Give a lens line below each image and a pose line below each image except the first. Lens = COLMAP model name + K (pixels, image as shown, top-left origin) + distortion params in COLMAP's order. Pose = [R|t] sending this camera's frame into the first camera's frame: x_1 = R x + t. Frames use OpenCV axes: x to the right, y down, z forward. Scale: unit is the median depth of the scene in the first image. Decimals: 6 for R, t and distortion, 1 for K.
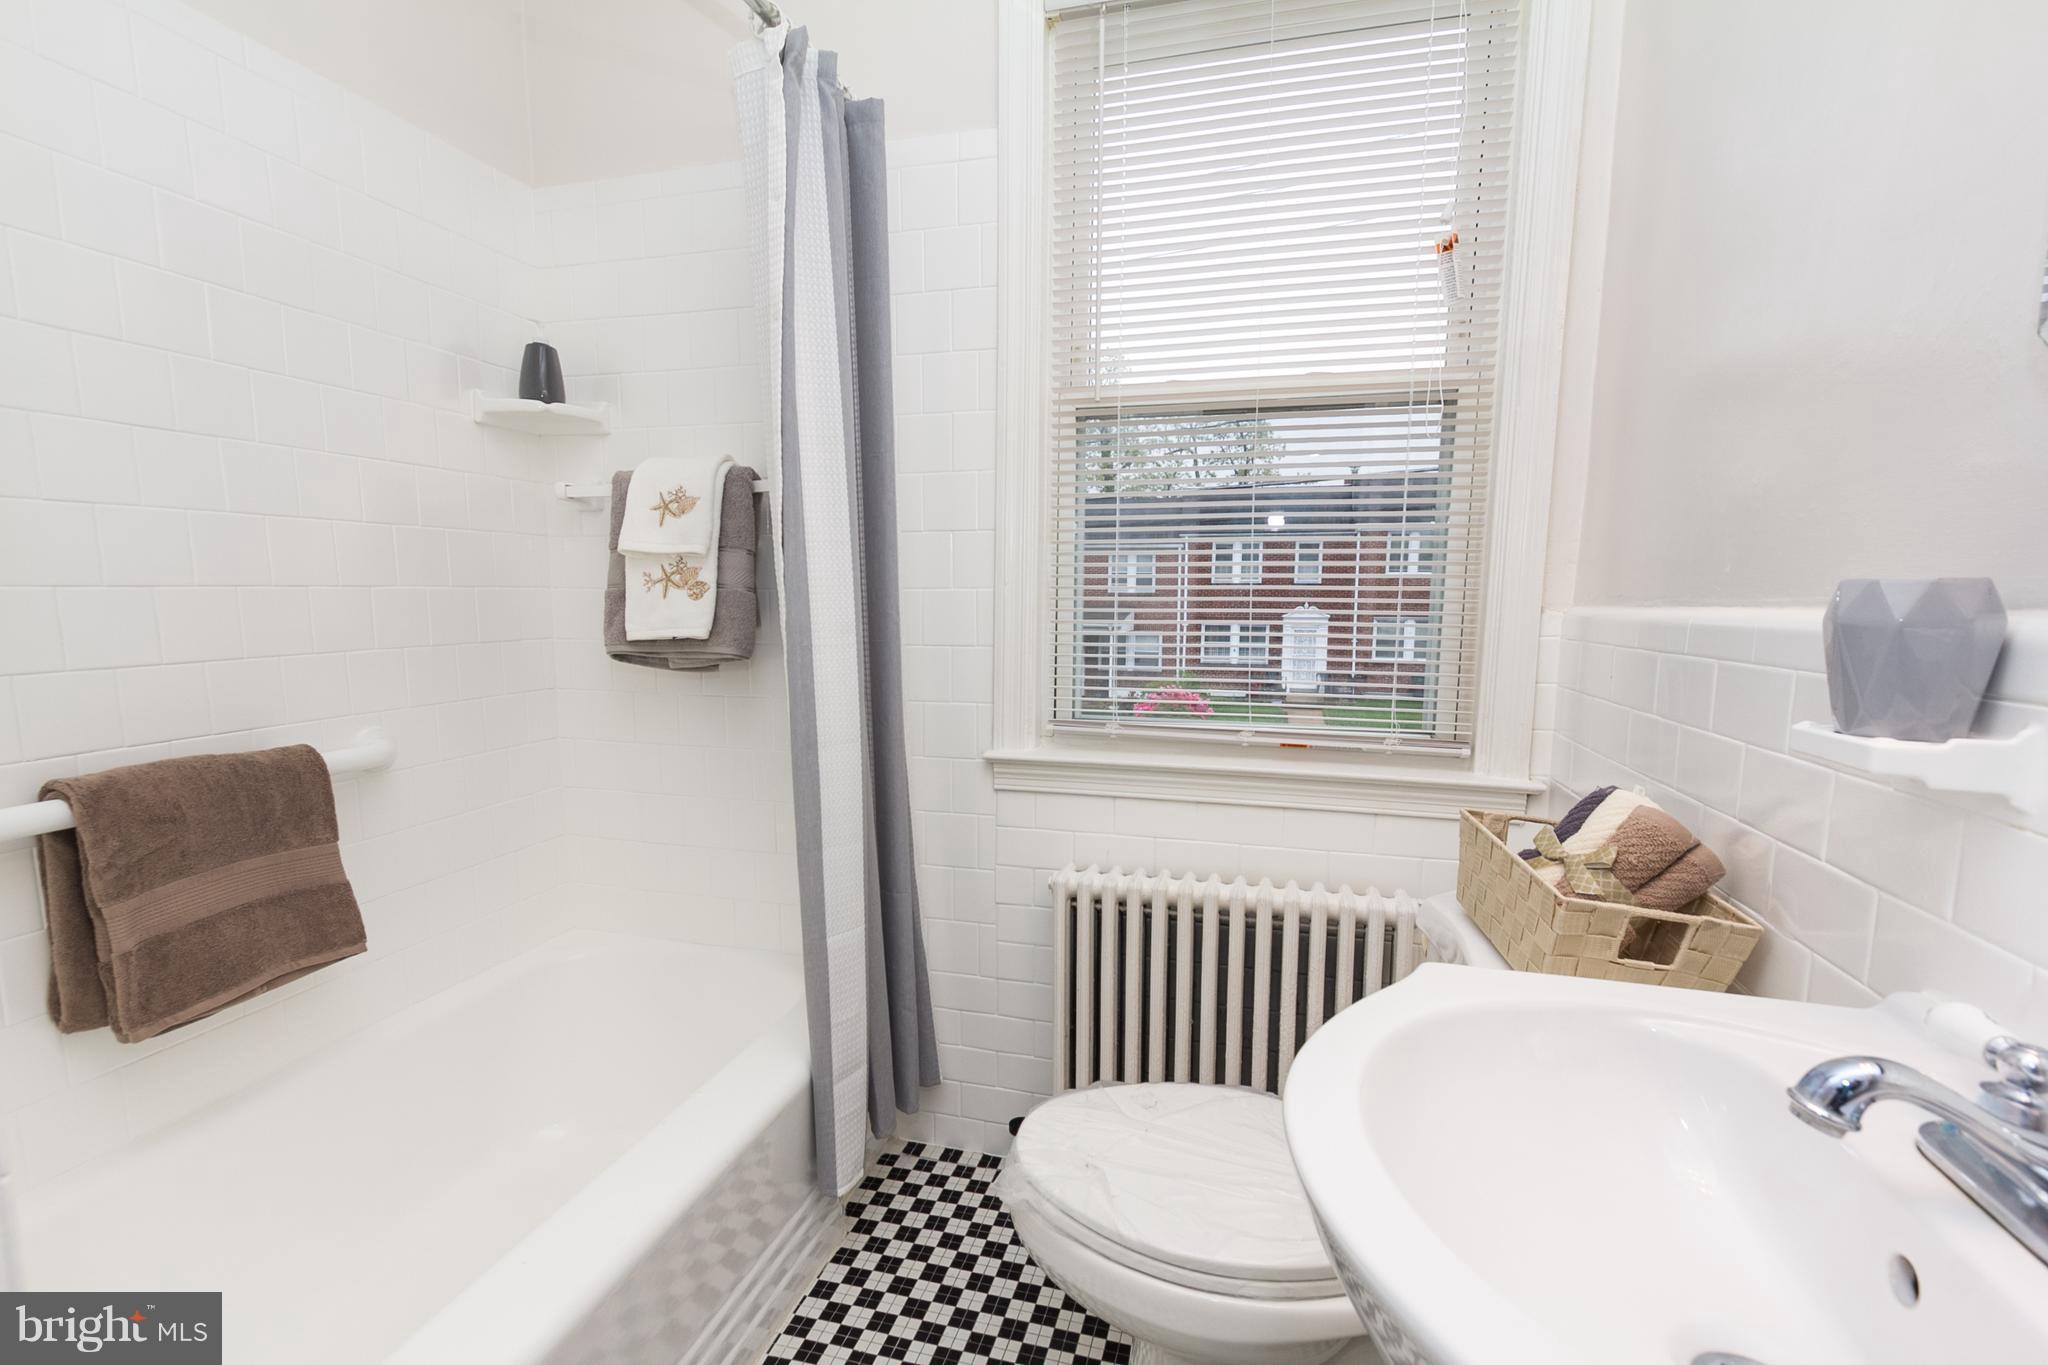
lens RADIAL K [[934.3, 0, 1028.0], [0, 934.3, 685.4], [0, 0, 1]] dist [0.012029, -0.002502]
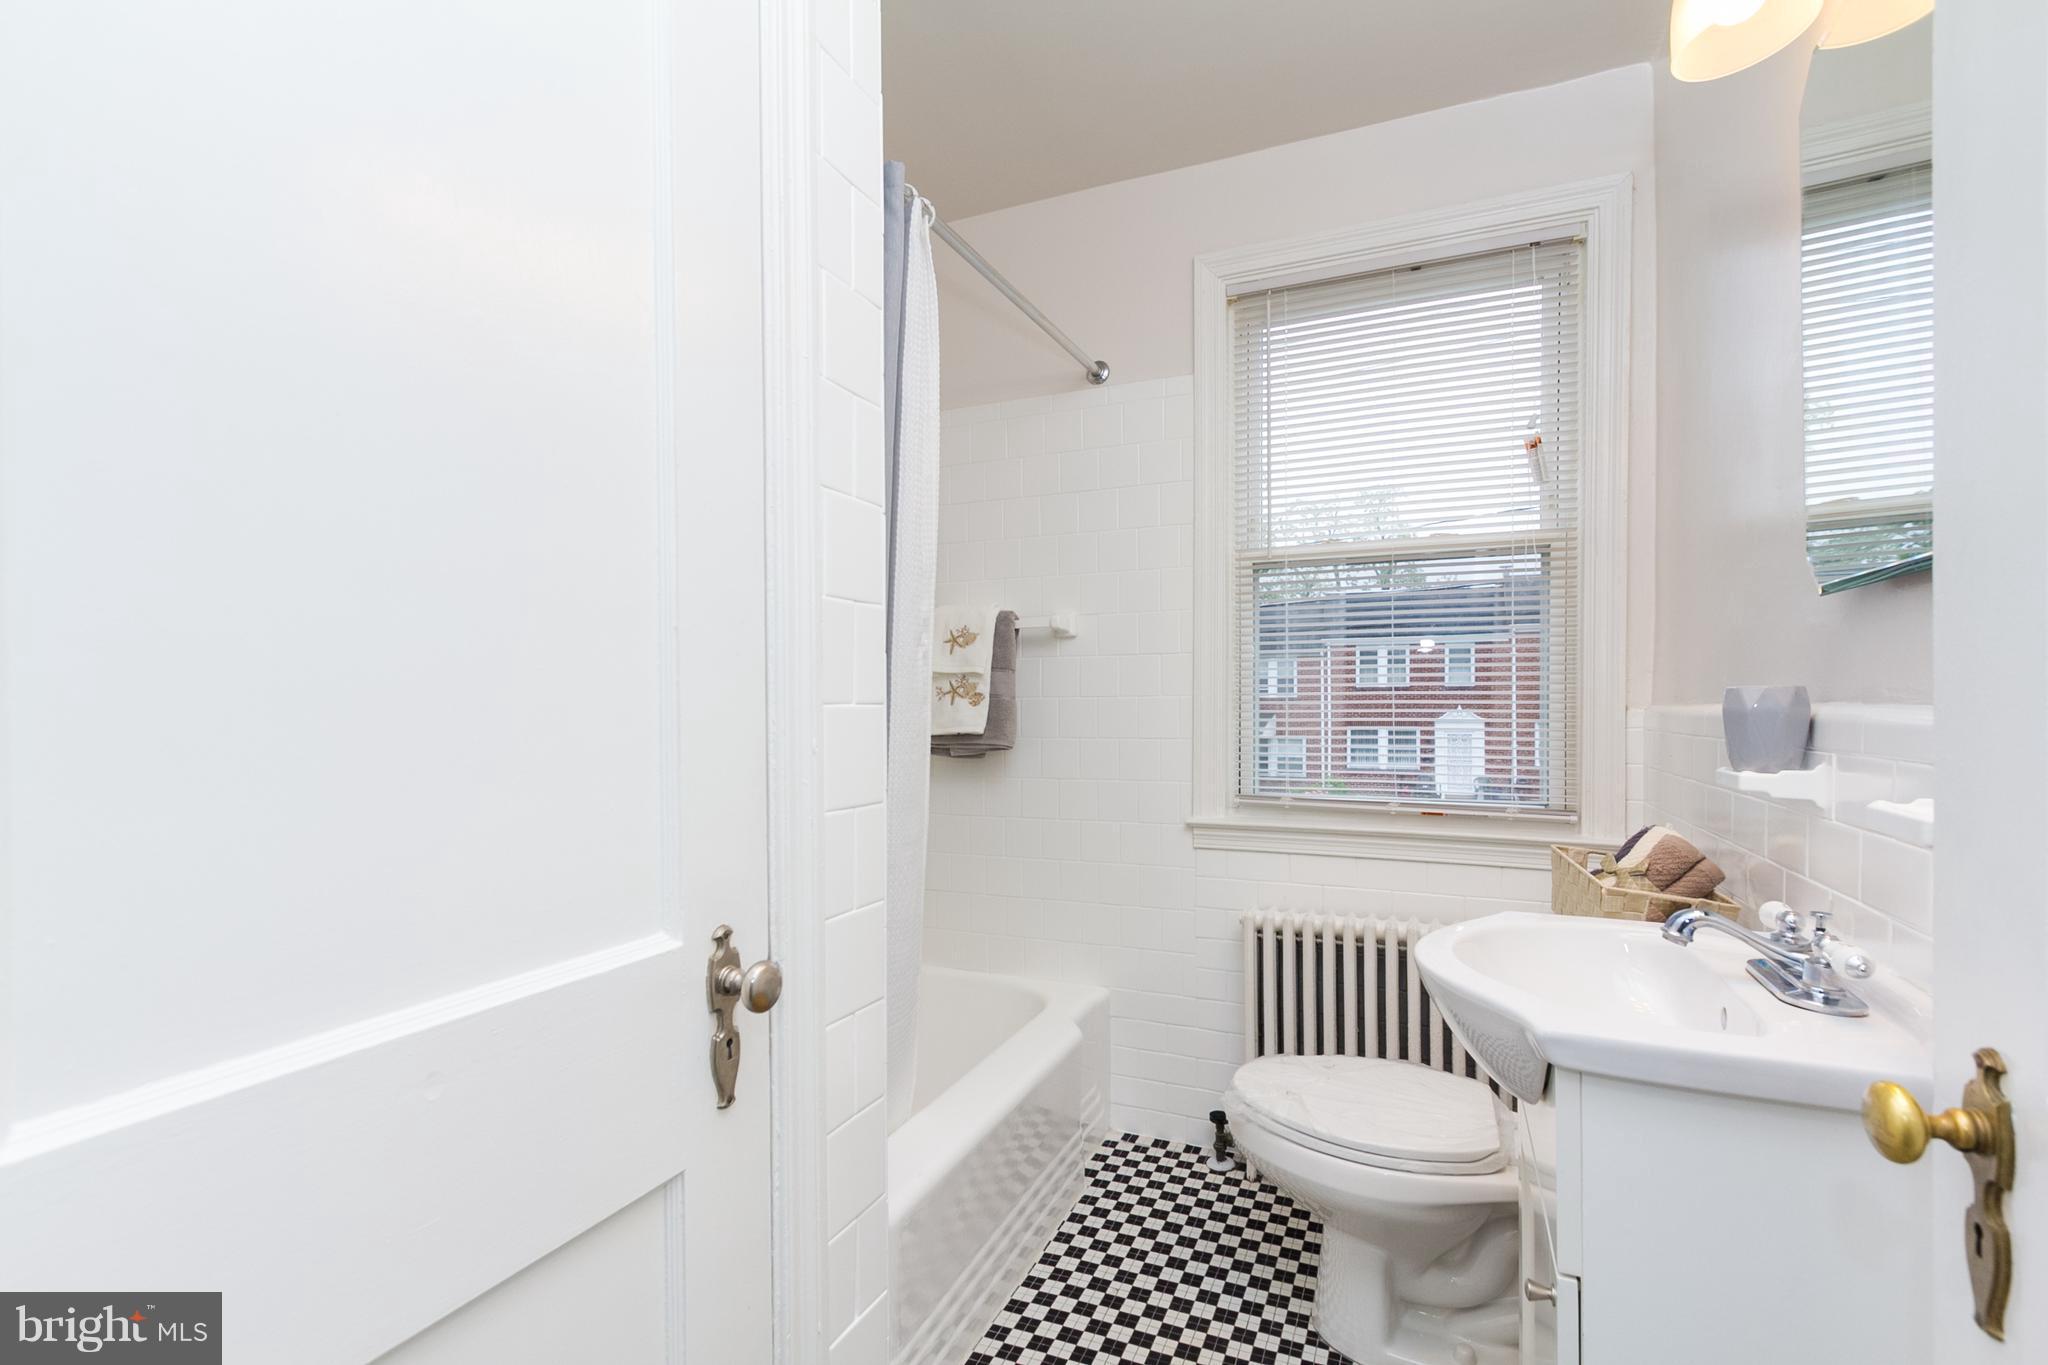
lens RADIAL K [[934.3, 0, 1013.5], [0, 934.3, 691.9], [0, 0, 1]] dist [0.012029, -0.002502]
pose [[0.987515, -0.011473, -0.157105, -0.081944], [-0.005260, 0.994386, -0.105680, 0.036115], [0.157435, 0.105187, 0.981911, -0.375050]]
